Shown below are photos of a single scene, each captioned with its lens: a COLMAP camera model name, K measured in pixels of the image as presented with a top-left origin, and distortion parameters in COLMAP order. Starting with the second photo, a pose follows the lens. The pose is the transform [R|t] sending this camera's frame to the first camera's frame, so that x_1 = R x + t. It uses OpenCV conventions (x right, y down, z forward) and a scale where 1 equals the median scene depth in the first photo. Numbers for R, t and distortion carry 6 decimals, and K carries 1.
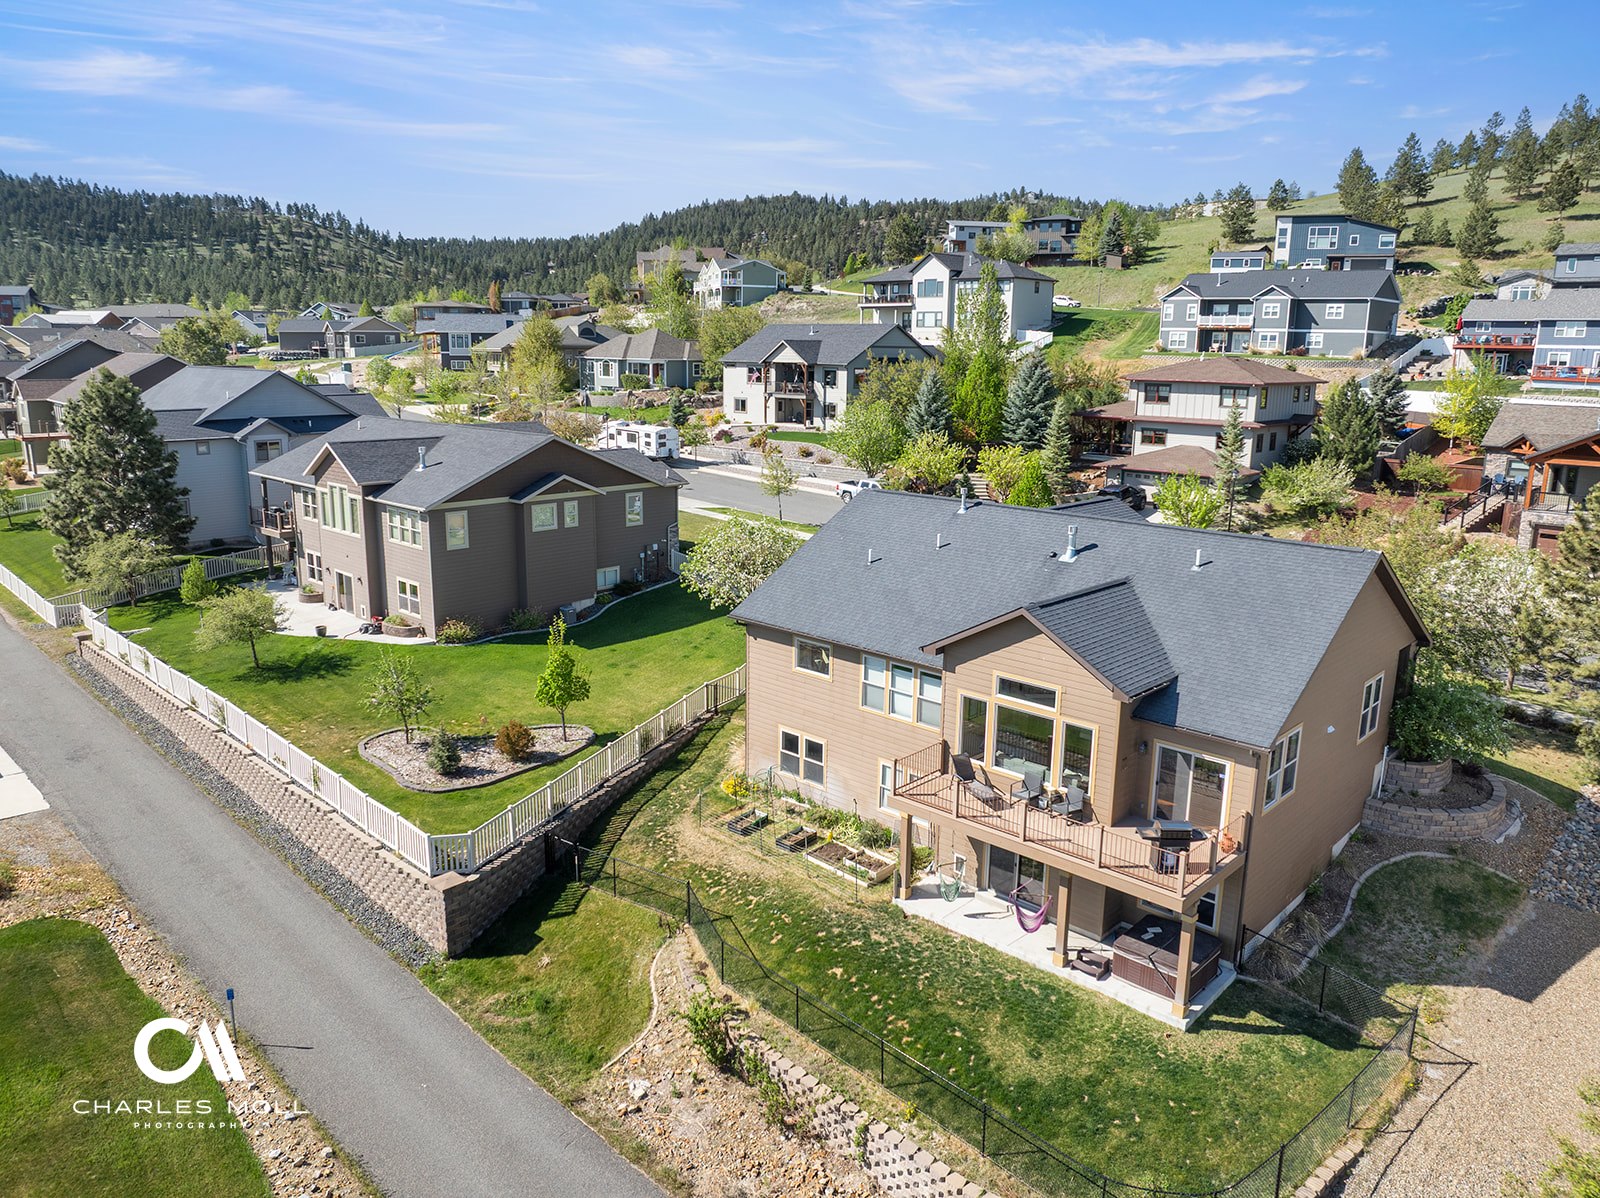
lens RADIAL K [[1124.2, 0, 800.0], [0, 1124.2, 599.0], [0, 0, 1]] dist [-0.035923, -0.002518]
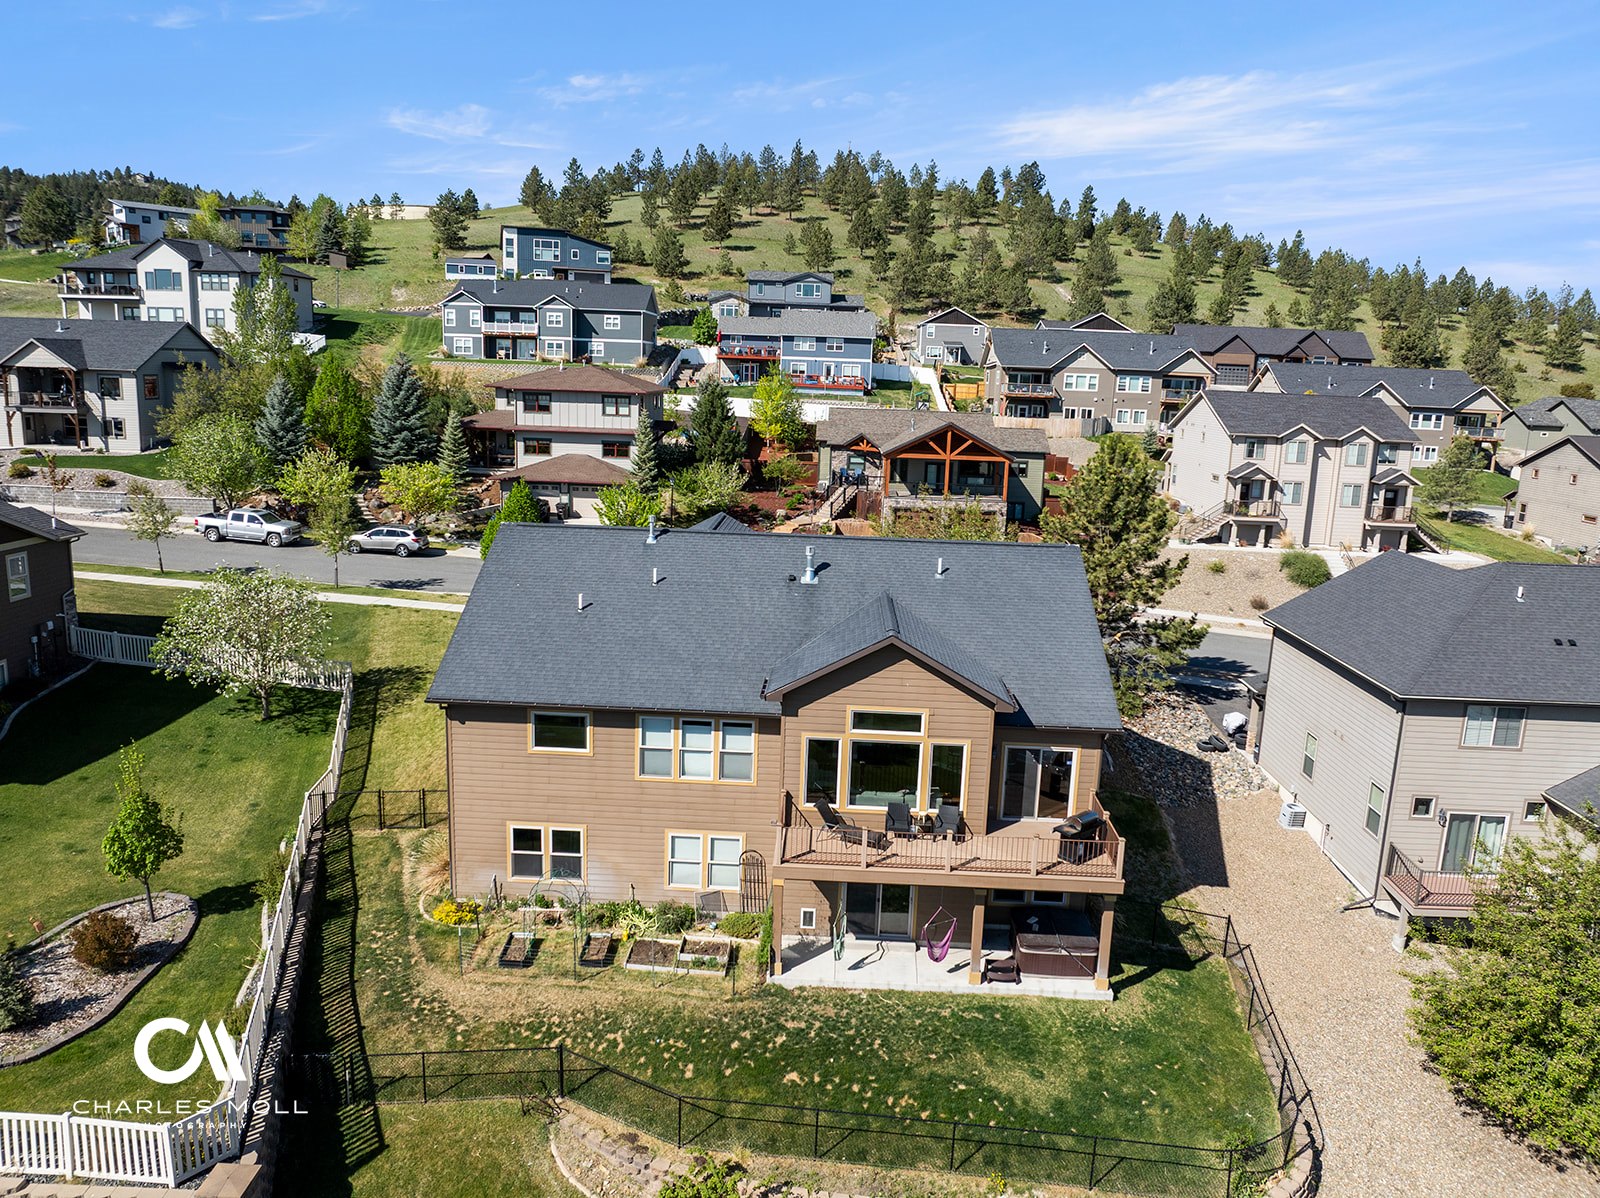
lens RADIAL K [[1124.2, 0, 800.0], [0, 1124.2, 599.0], [0, 0, 1]] dist [-0.035923, -0.002518]
pose [[0.749338, -0.119186, 0.651374, -0.339627], [0.121011, 0.991751, 0.042257, -0.051911], [-0.651037, 0.047159, 0.757579, 0.221805]]
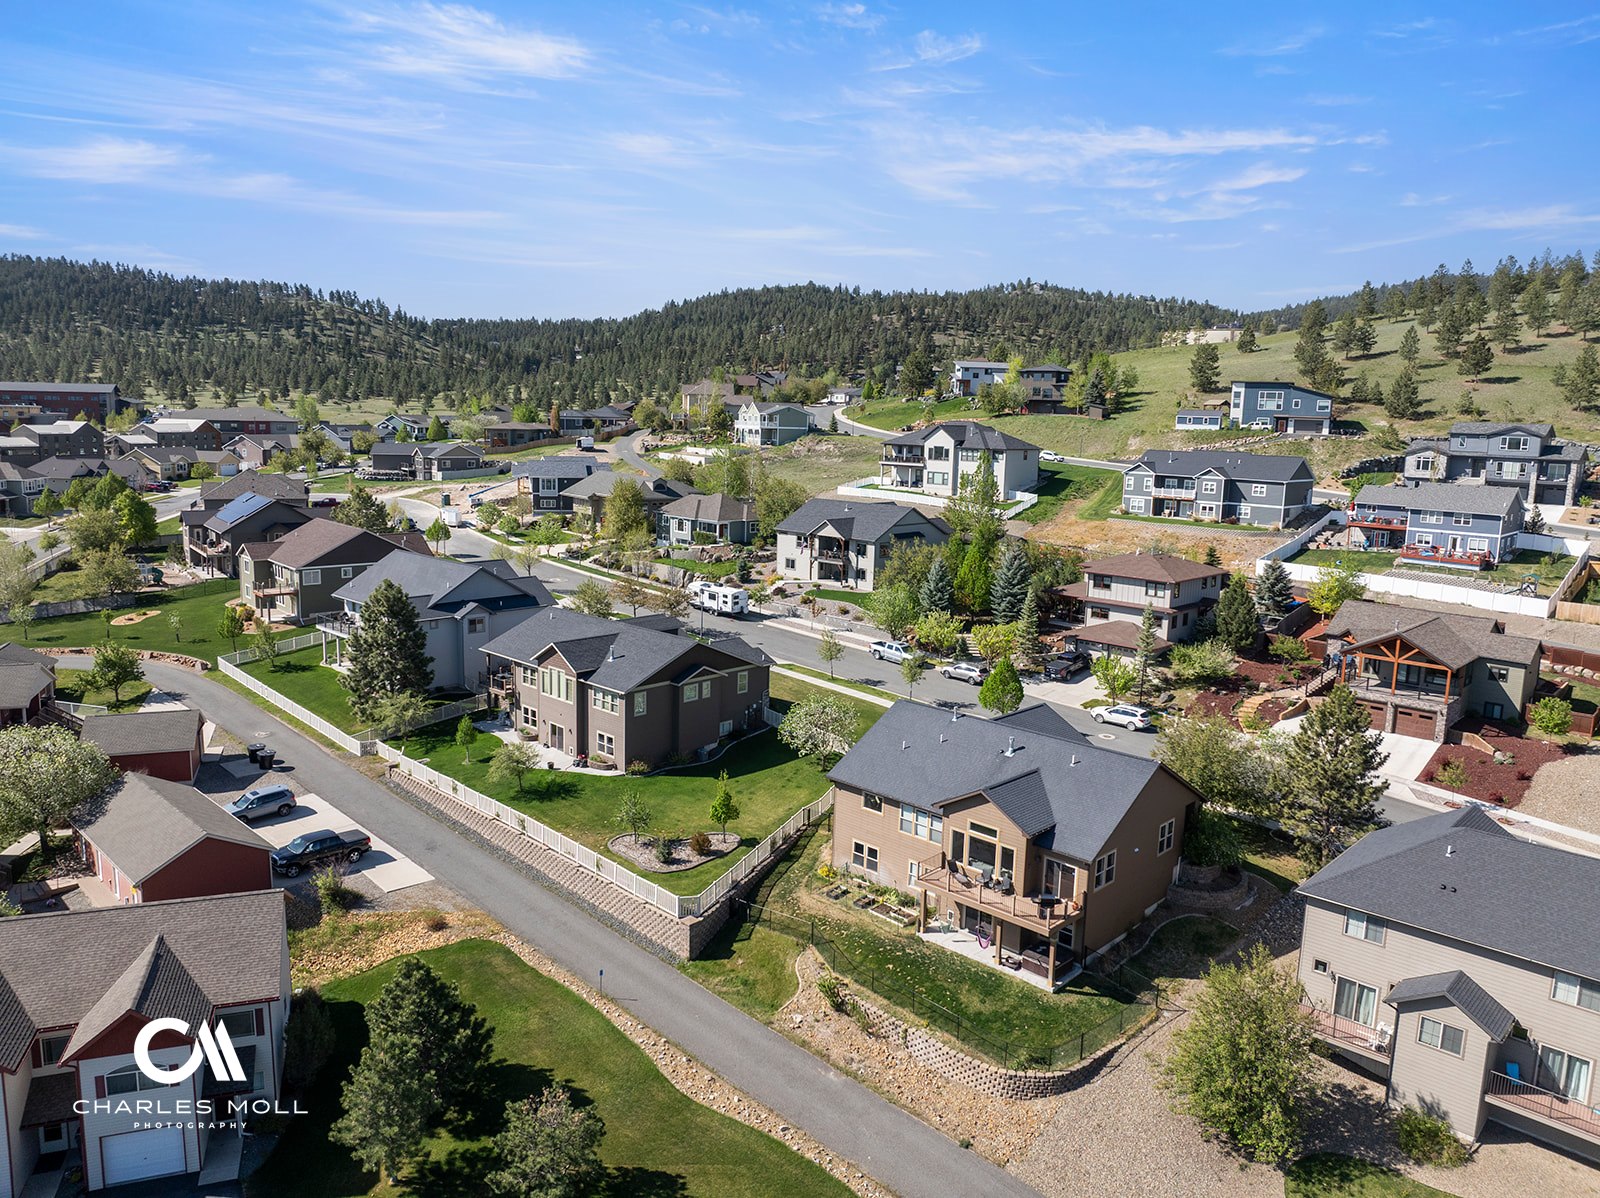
lens RADIAL K [[1121.5, 0, 800.0], [0, 1121.5, 599.0], [0, 0, 1]] dist [-0.011547, -0.054171]
pose [[0.999883, 0.013878, -0.006491, -0.089543], [-0.014238, 0.998150, -0.059114, -0.151753], [0.005658, 0.059200, 0.998230, -0.763844]]
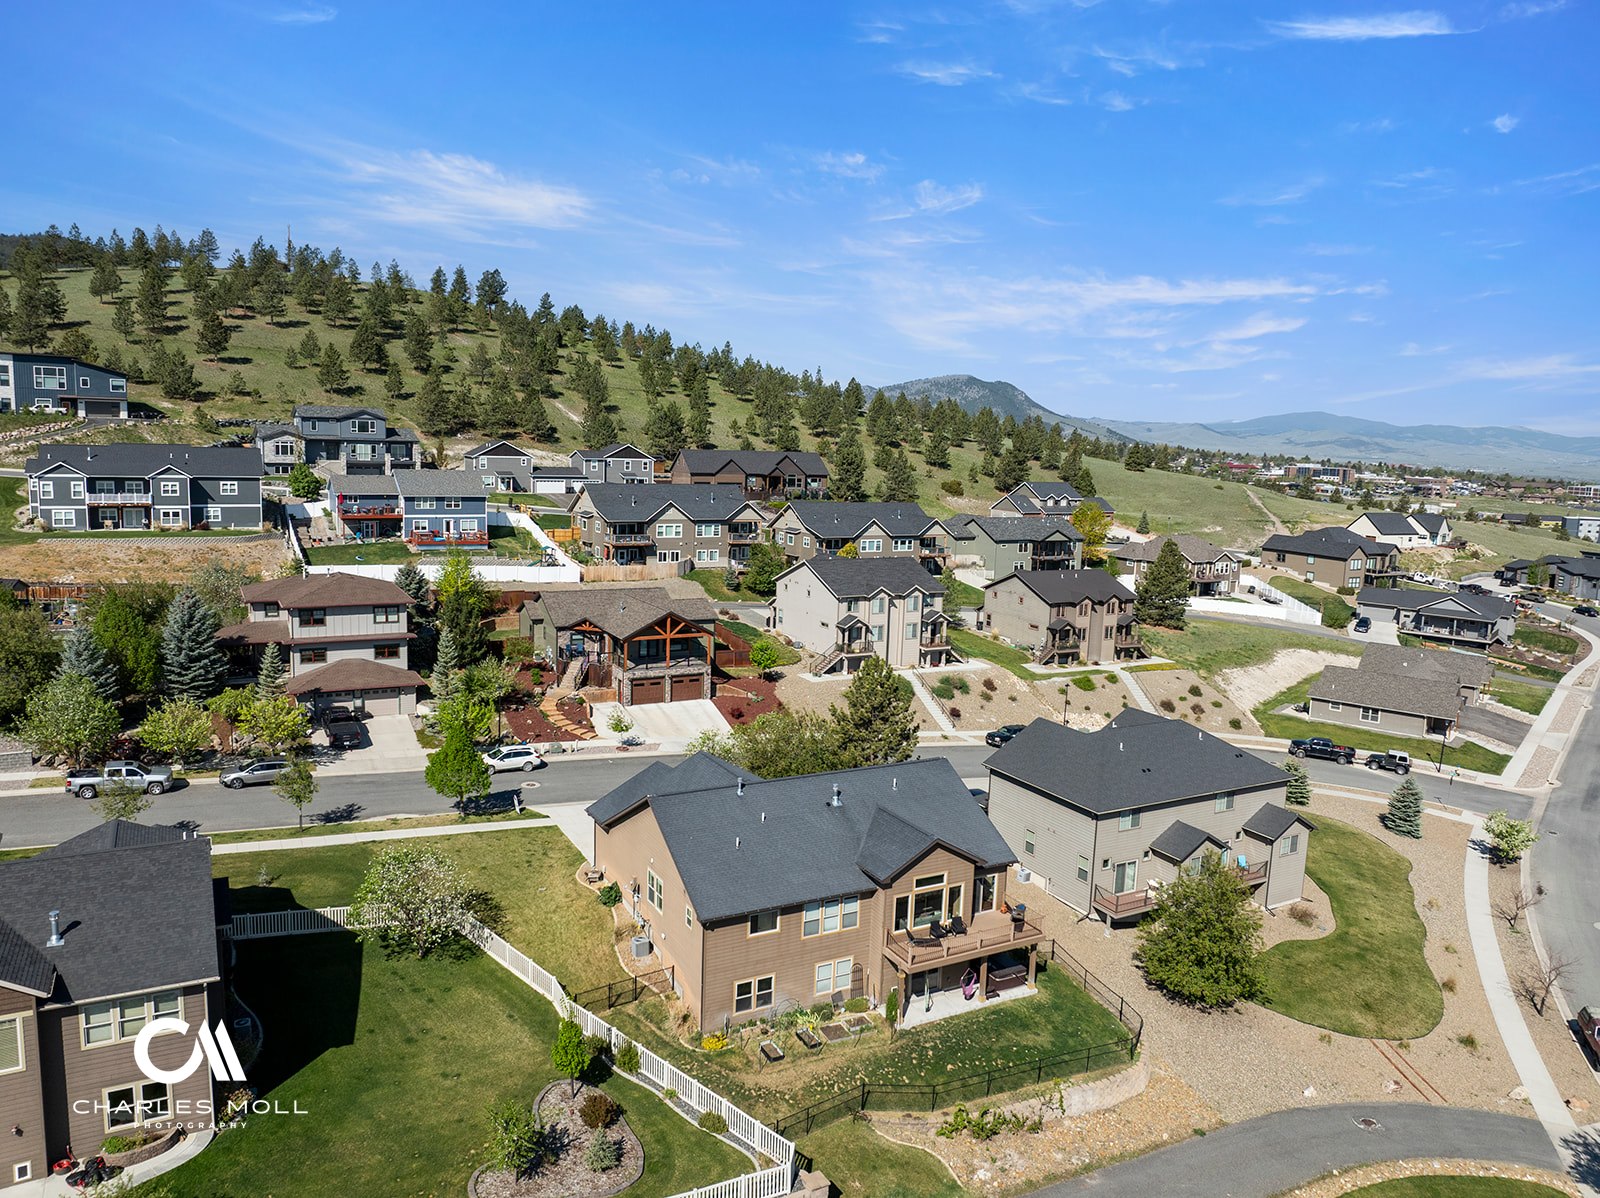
lens RADIAL K [[1124.2, 0, 800.0], [0, 1124.2, 599.0], [0, 0, 1]] dist [-0.035923, -0.002518]
pose [[0.308734, -0.141541, 0.940558, -1.134622], [0.179706, 0.979736, 0.088449, -0.424665], [-0.934018, 0.141717, 0.327914, 0.370047]]
